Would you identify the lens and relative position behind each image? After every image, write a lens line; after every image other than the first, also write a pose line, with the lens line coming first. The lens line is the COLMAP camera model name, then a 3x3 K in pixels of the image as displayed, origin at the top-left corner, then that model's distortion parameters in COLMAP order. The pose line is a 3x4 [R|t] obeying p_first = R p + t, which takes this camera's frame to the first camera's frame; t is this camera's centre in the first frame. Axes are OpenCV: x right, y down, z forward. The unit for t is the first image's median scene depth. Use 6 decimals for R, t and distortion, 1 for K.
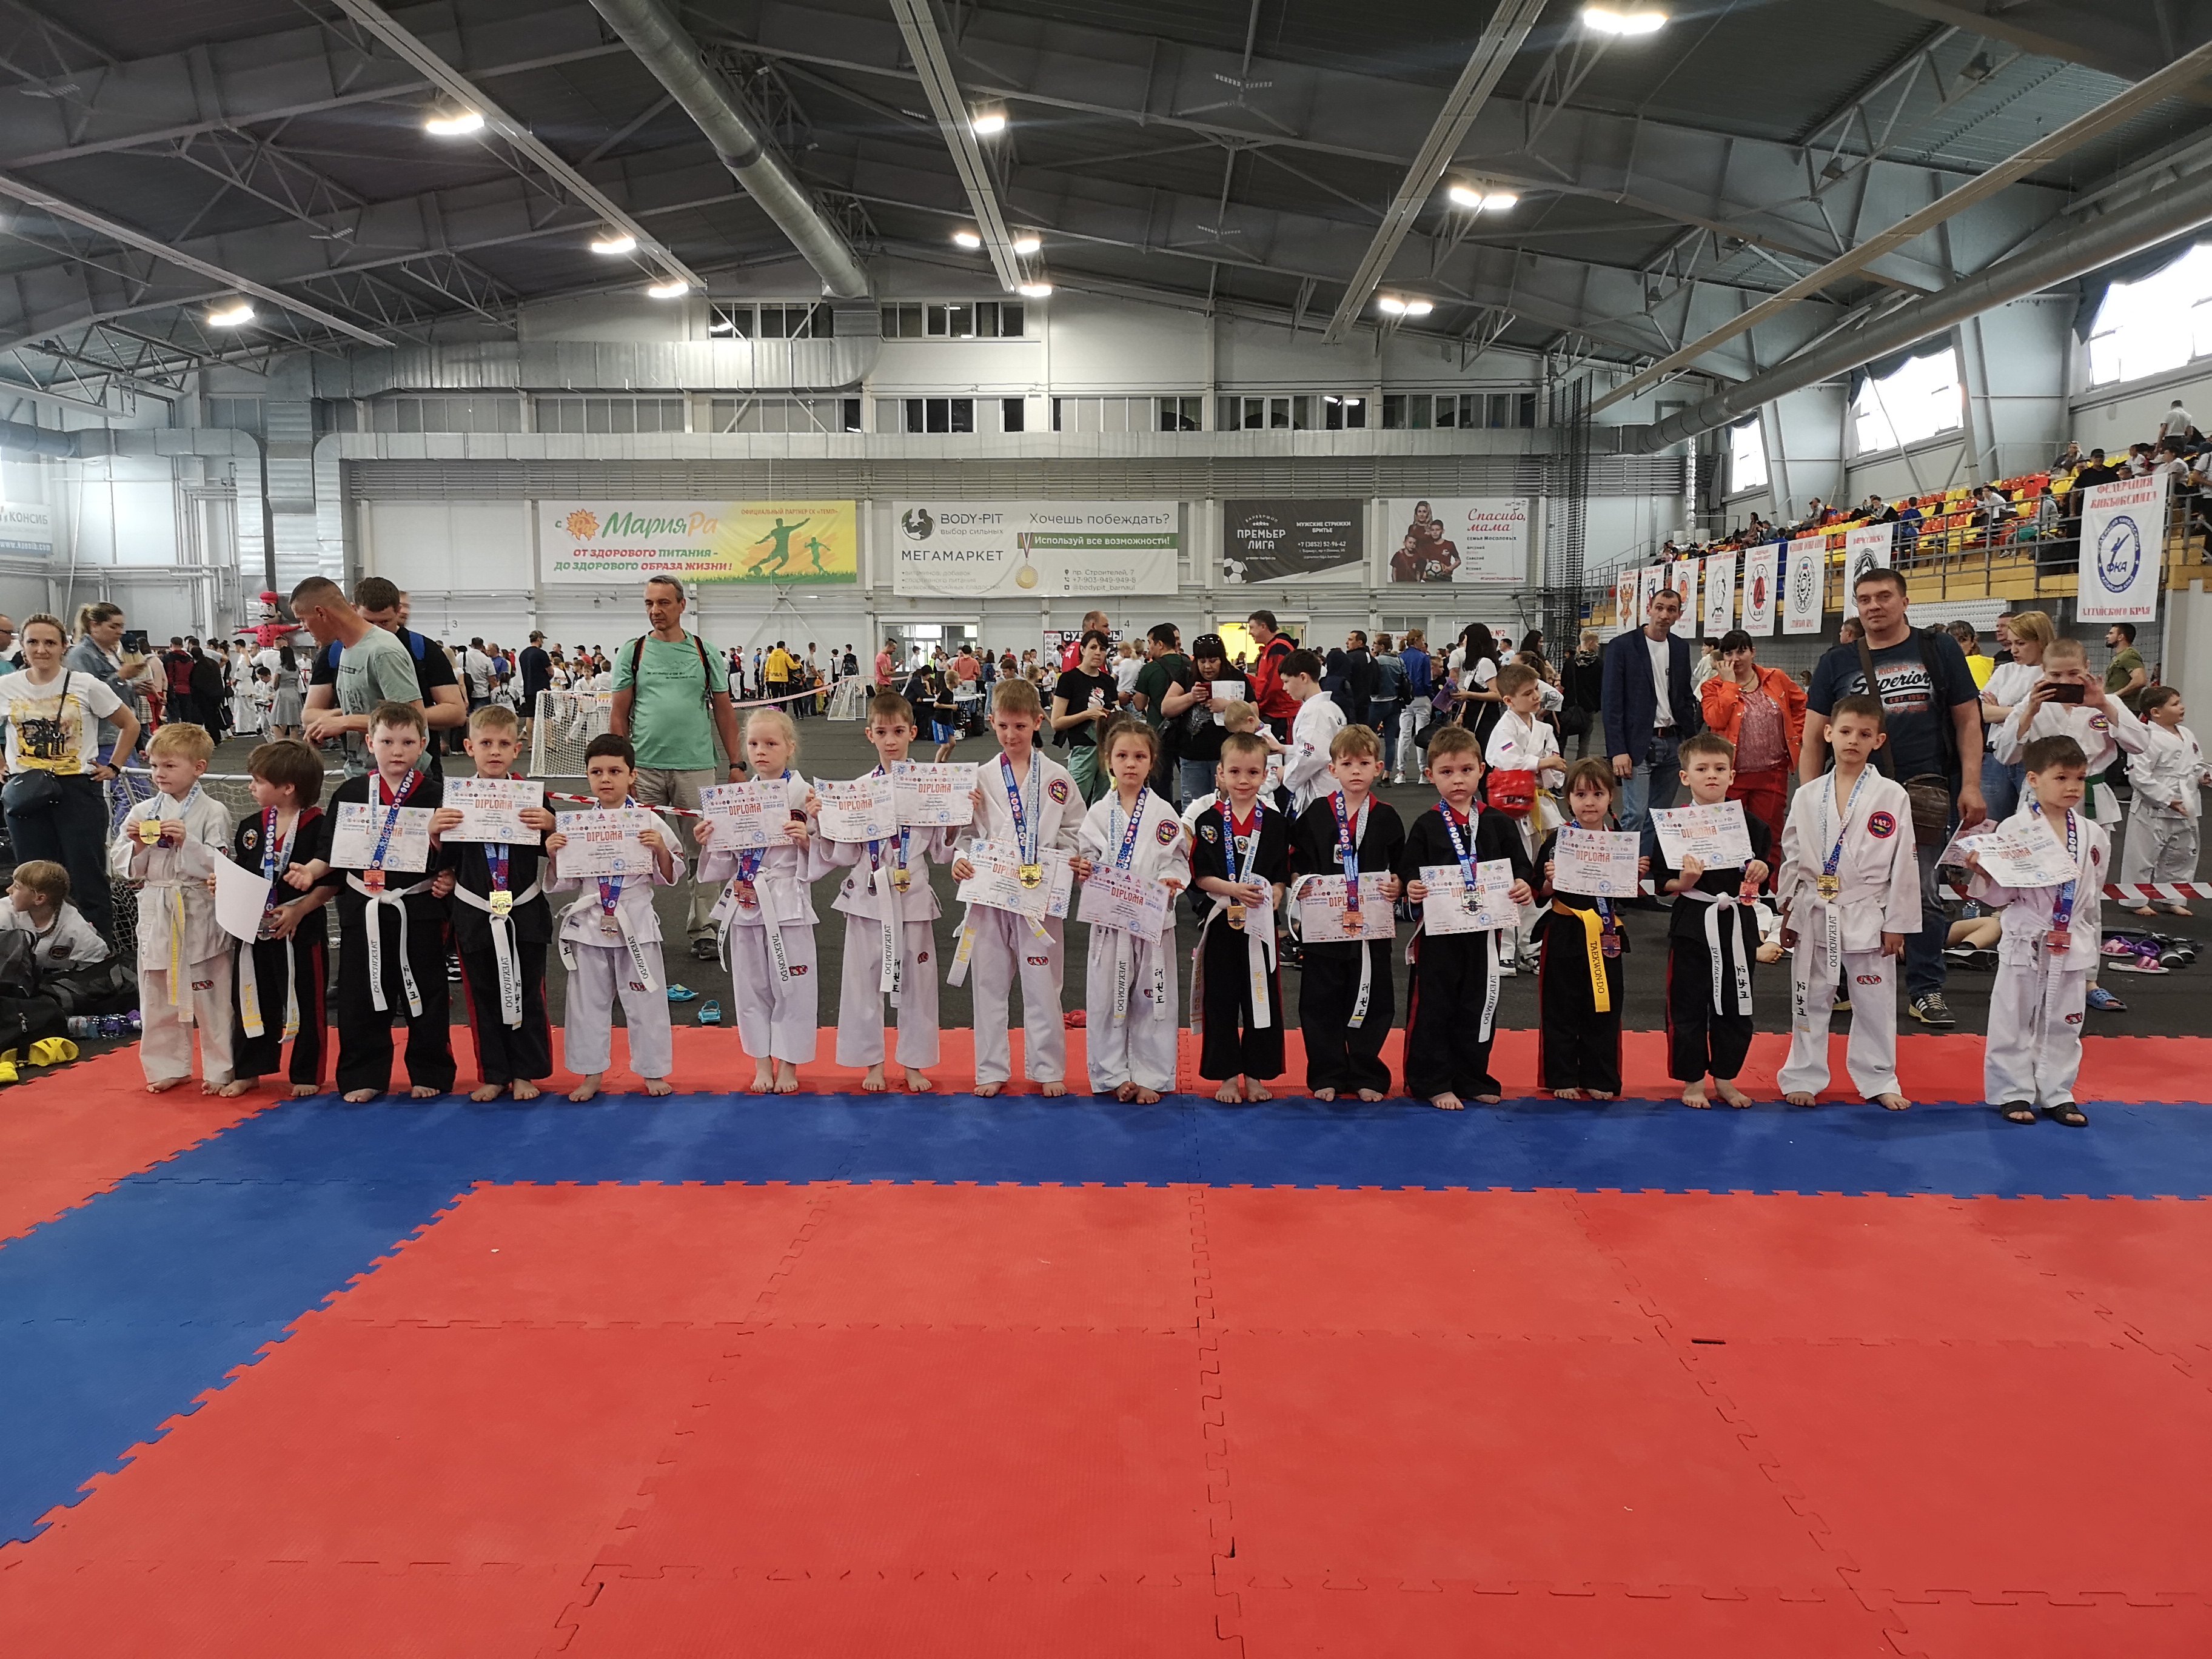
lens RADIAL K [[1695.5, 0, 1102.0], [0, 1695.5, 836.9], [0, 0, 1]] dist [0.045961, -0.040870]
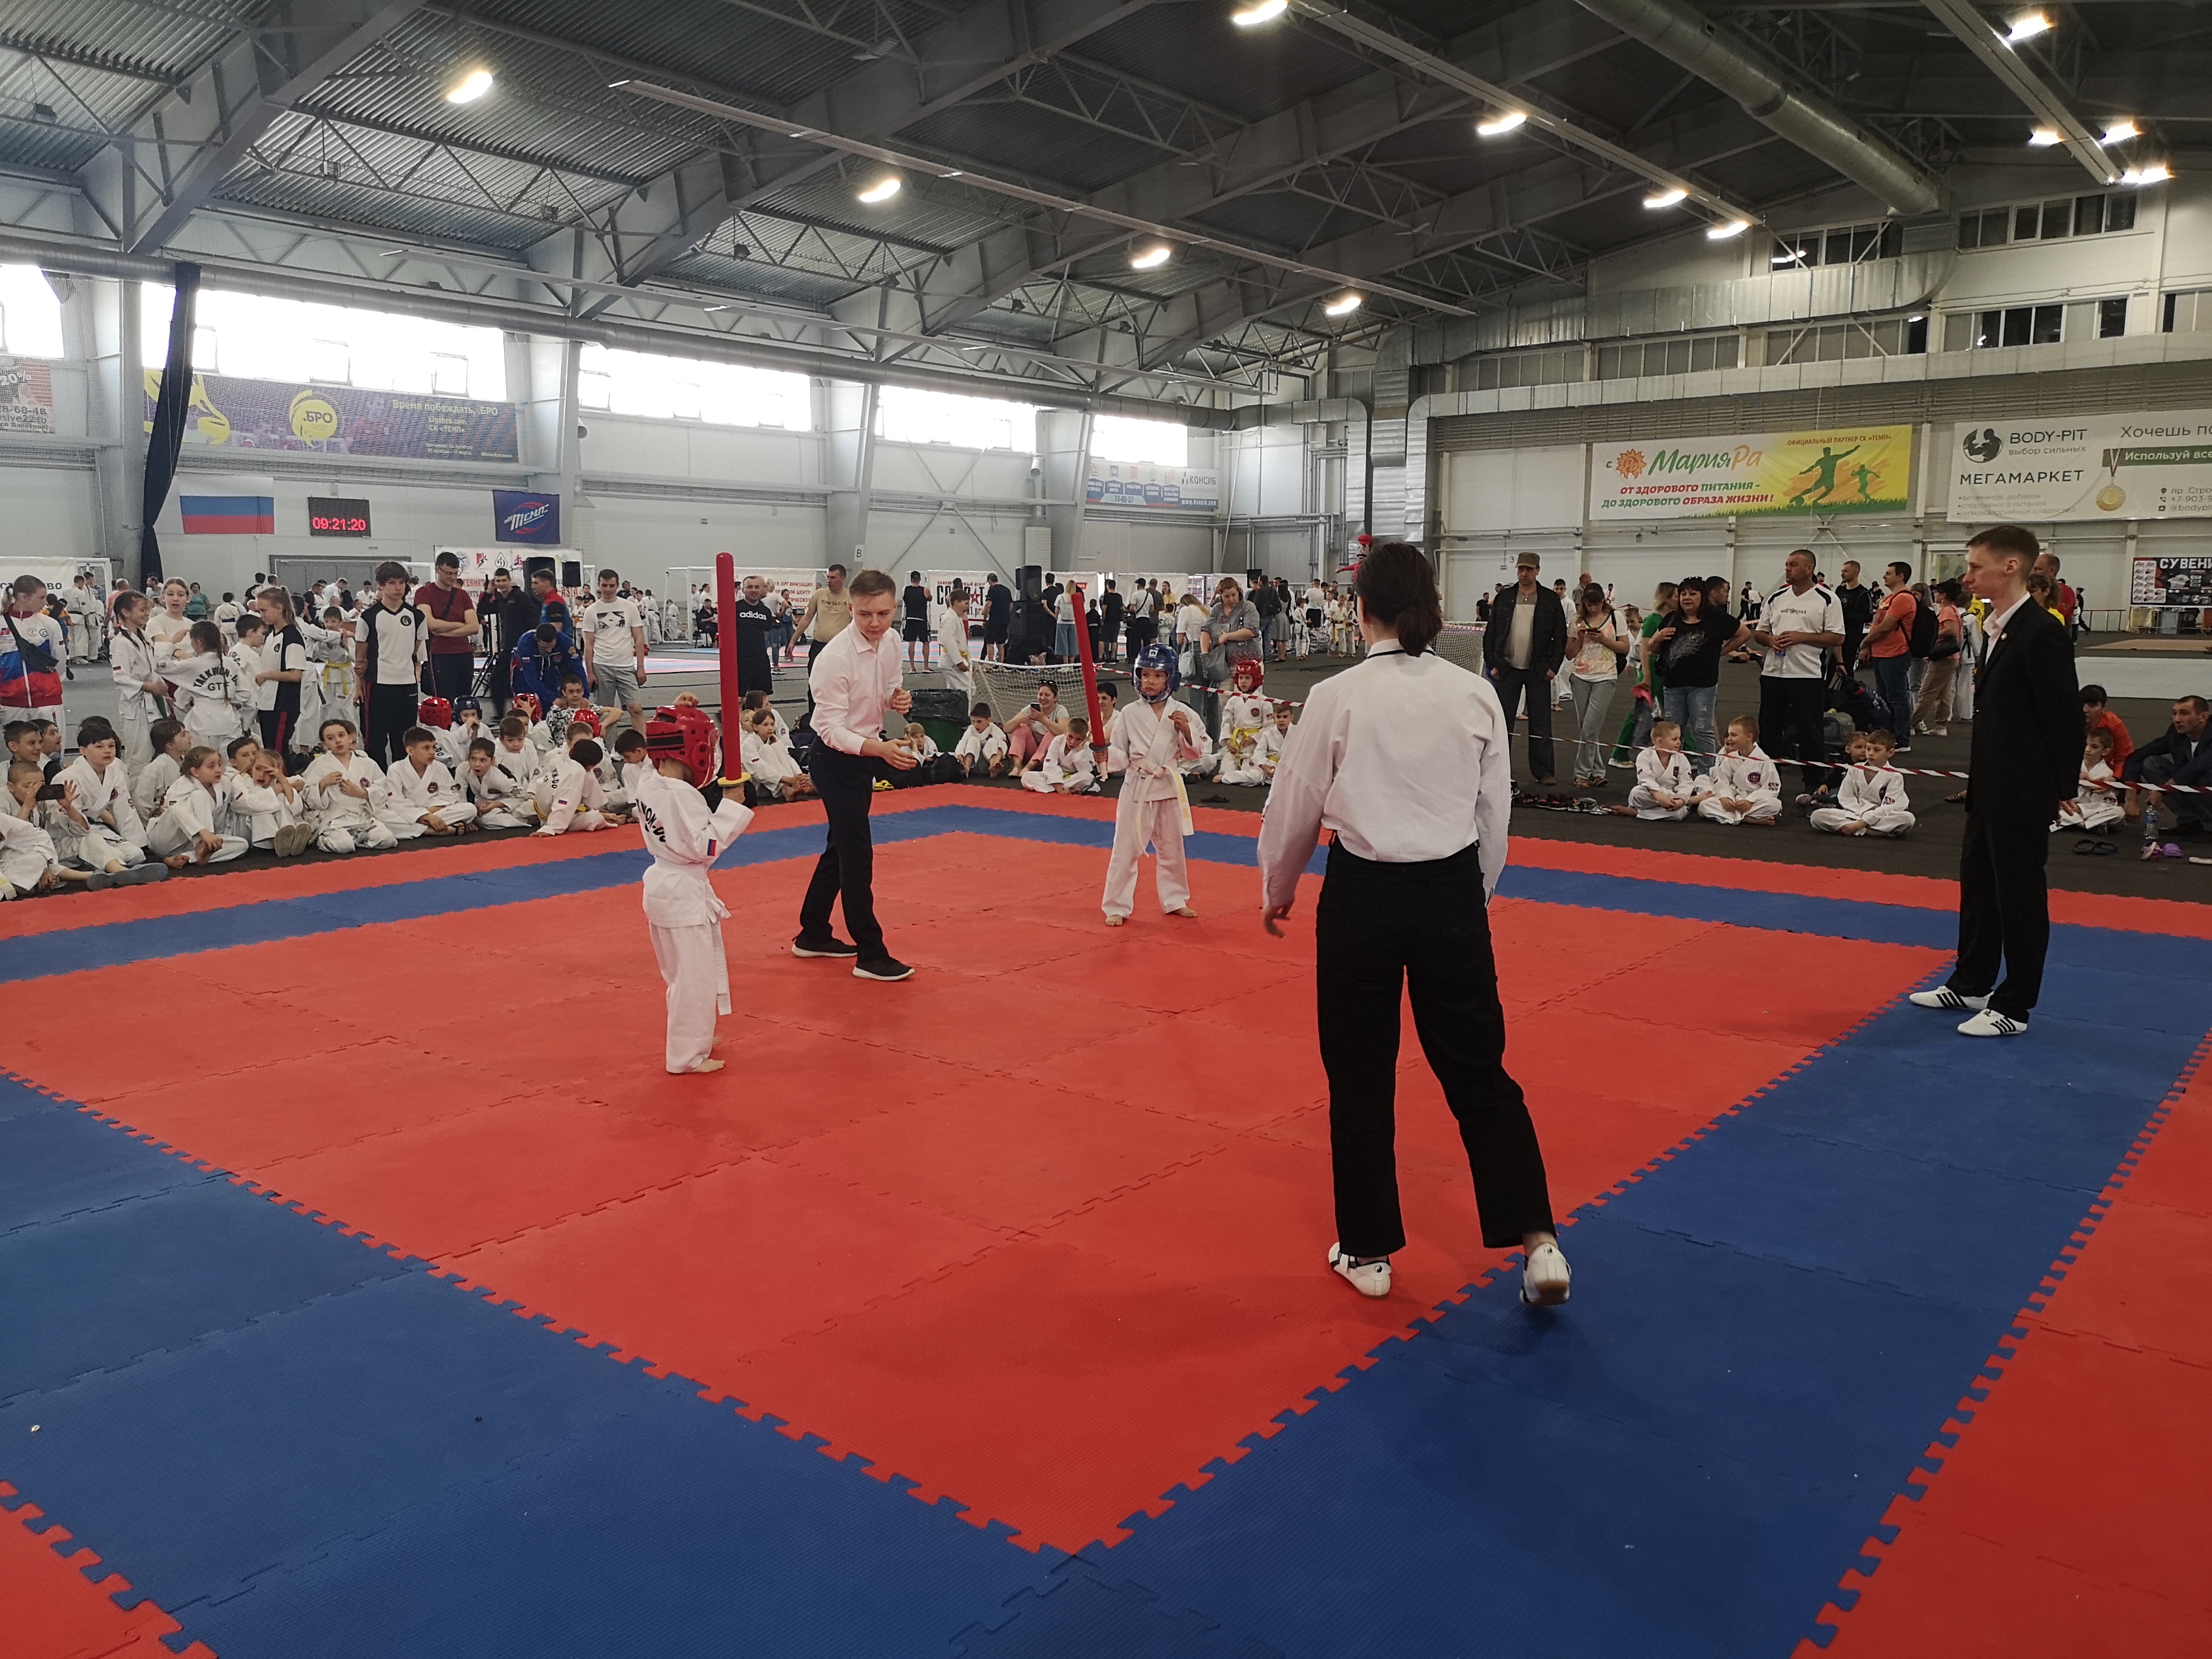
lens RADIAL K [[1697.5, 0, 1098.7], [0, 1697.5, 823.1], [0, 0, 1]] dist [0.062555, -0.064510]
pose [[0.797128, 0.083580, -0.597998, 0.088991], [-0.063919, 0.996489, 0.054072, 0.004008], [0.600417, -0.004879, 0.799672, -0.056010]]
